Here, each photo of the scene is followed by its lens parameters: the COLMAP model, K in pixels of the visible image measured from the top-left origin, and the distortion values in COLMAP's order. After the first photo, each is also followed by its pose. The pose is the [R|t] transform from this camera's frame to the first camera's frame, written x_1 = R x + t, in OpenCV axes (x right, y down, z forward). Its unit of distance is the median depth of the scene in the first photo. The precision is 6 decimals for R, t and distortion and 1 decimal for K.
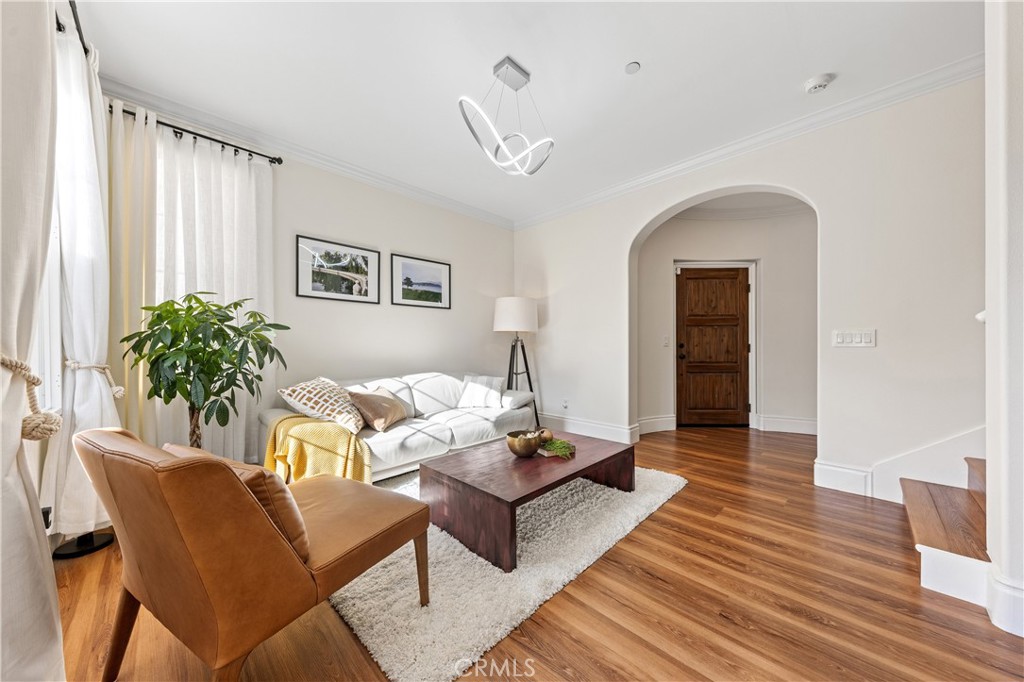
lens RADIAL K [[358.9, 0, 504.0], [0, 358.9, 348.8], [0, 0, 1]] dist [0.000273, -0.000054]
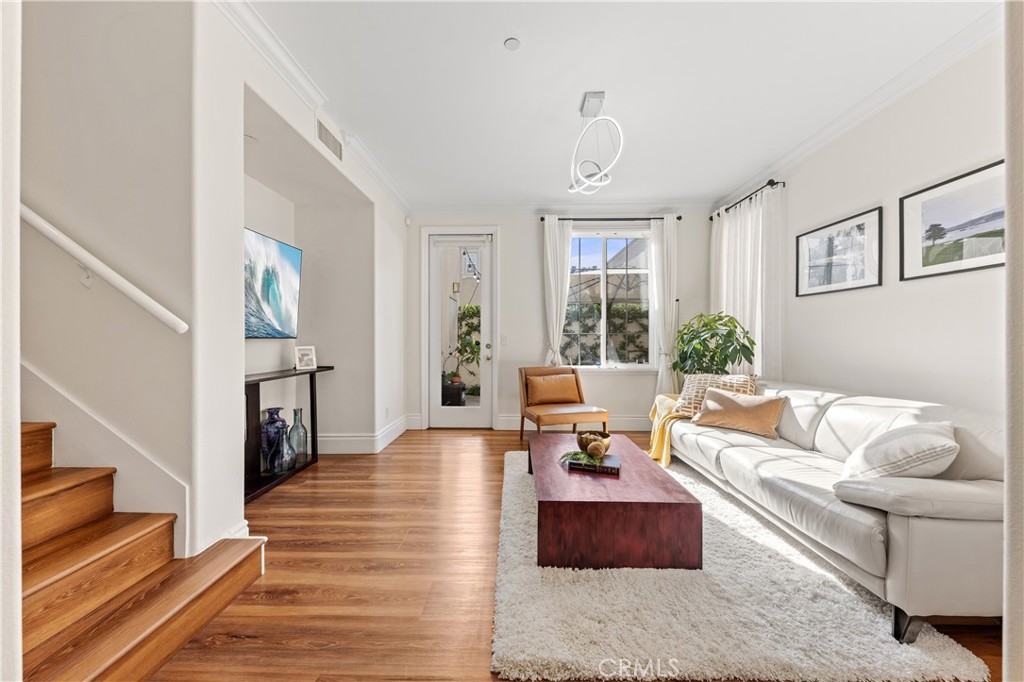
lens RADIAL K [[359.6, 0, 512.0], [0, 359.6, 341.0], [0, 0, 1]] dist [-0.000286, -0.000059]
pose [[-0.705463, 0.004182, -0.708734, 0.654877], [-0.007480, 0.999883, 0.013346, -0.028347], [0.708707, 0.014717, -0.705350, 1.071540]]
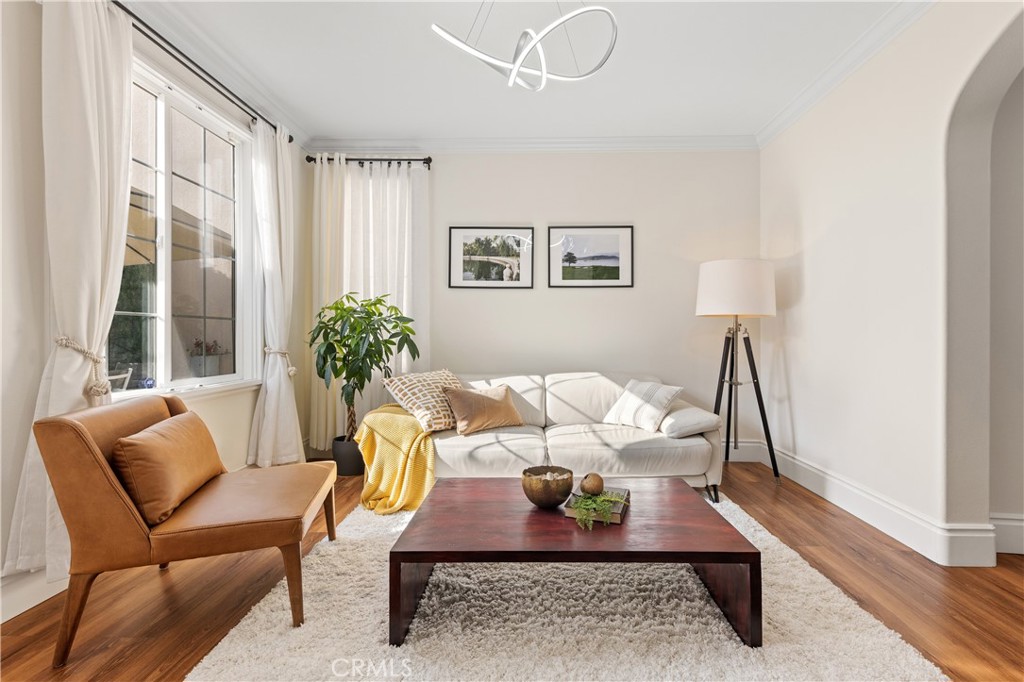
lens RADIAL K [[436.8, 0, 516.3], [0, 436.8, 334.1], [0, 0, 1]] dist [0.001028, -0.000043]
pose [[0.693155, 0.003225, -0.720782, 0.410546], [-0.008672, 0.999955, -0.003866, -0.012112], [0.720737, 0.008930, 0.693151, 0.268593]]
